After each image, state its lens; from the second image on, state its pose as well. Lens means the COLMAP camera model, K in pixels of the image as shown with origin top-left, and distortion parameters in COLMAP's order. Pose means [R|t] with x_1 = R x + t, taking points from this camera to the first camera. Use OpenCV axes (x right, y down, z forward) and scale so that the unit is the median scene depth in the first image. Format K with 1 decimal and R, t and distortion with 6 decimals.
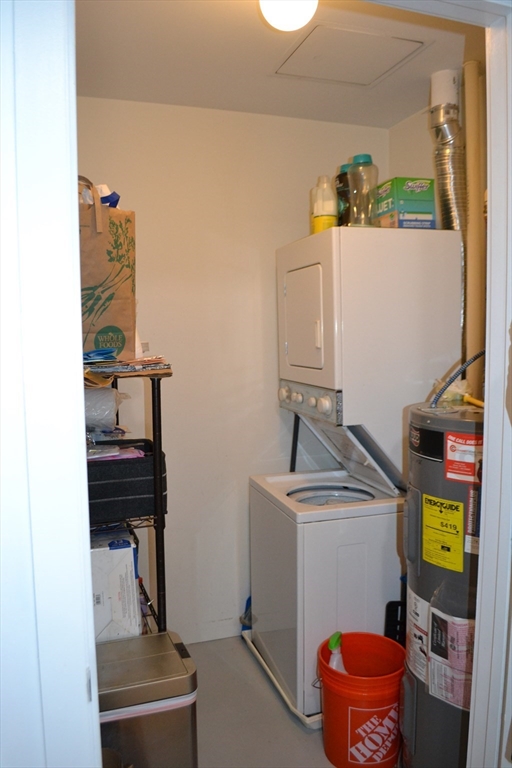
lens RADIAL K [[610.0, 0, 256.7], [0, 610.0, 383.6], [0, 0, 1]] dist [-0.085212, 0.008027]
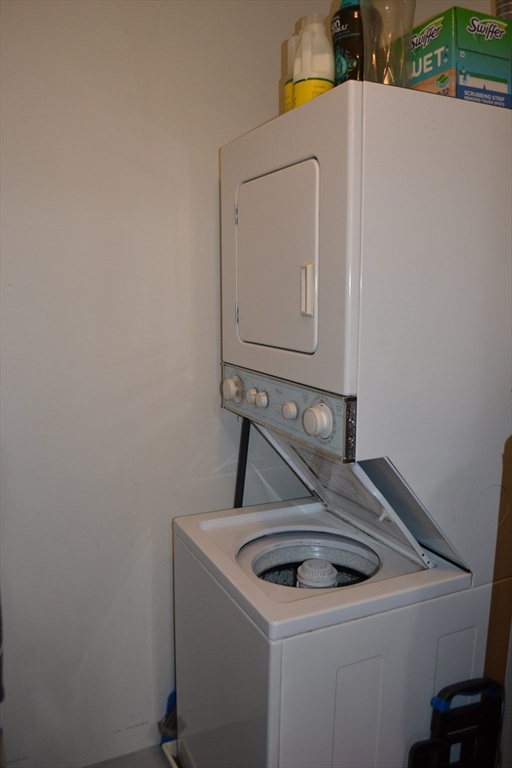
lens RADIAL K [[610.0, 0, 255.2], [0, 610.0, 383.2], [0, 0, 1]] dist [-0.085212, 0.008027]
pose [[0.988274, 0.000785, 0.152691, -0.026672], [-0.011079, 0.997720, 0.066577, -0.031927], [-0.152291, -0.067488, 0.986029, 0.442785]]
